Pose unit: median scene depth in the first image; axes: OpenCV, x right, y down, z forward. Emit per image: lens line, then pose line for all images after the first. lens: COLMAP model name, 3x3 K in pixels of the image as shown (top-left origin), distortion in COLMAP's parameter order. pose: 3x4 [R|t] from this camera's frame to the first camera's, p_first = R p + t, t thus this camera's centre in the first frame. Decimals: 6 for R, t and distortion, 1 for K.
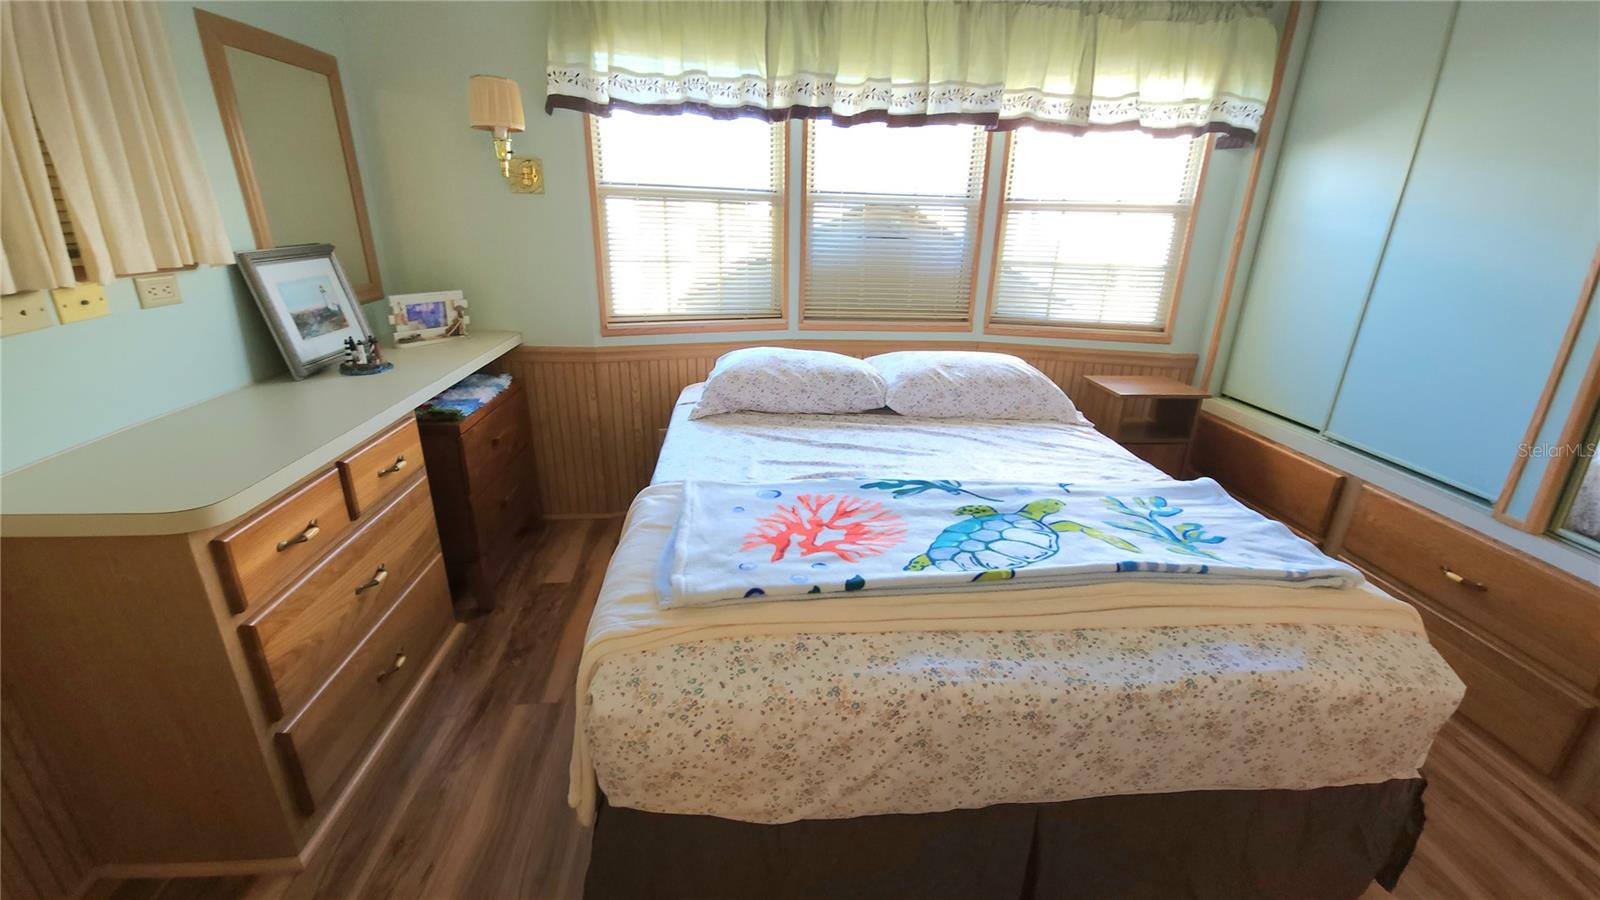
lens RADIAL K [[653.8, 0, 801.3], [0, 653.8, 455.6], [0, 0, 1]] dist [0.009177, -0.007729]
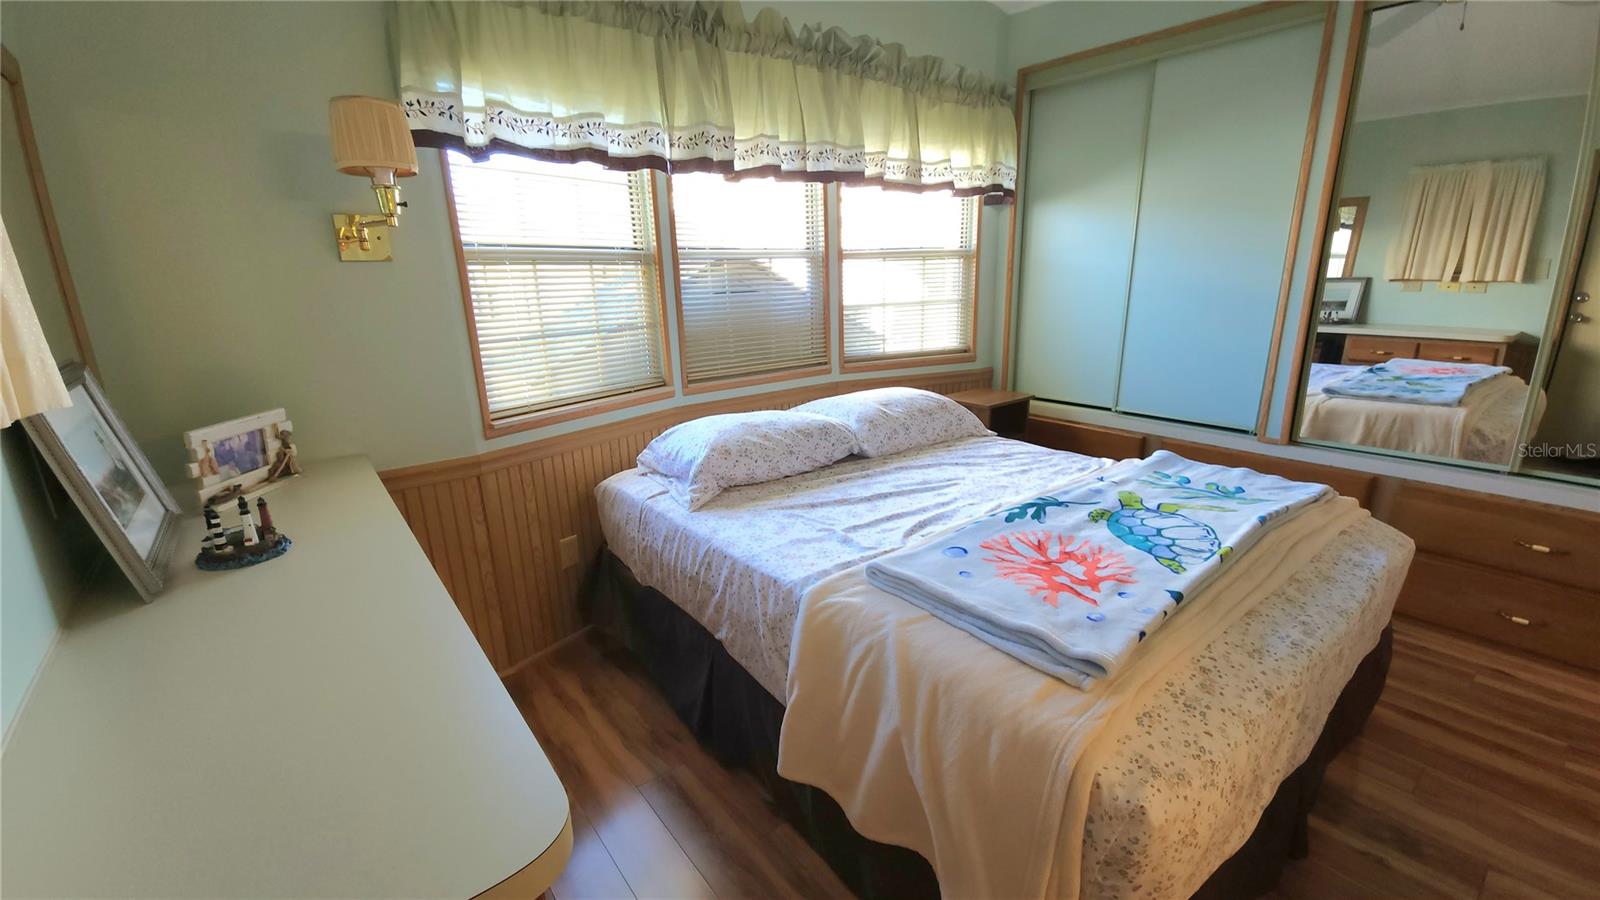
lens RADIAL K [[653.8, 0, 801.3], [0, 653.8, 455.6], [0, 0, 1]] dist [0.009177, -0.007729]
pose [[0.831462, -0.195746, 0.519956, -0.461213], [0.236551, 0.971538, -0.012519, -0.077497], [-0.502707, 0.133405, 0.854101, 0.189469]]
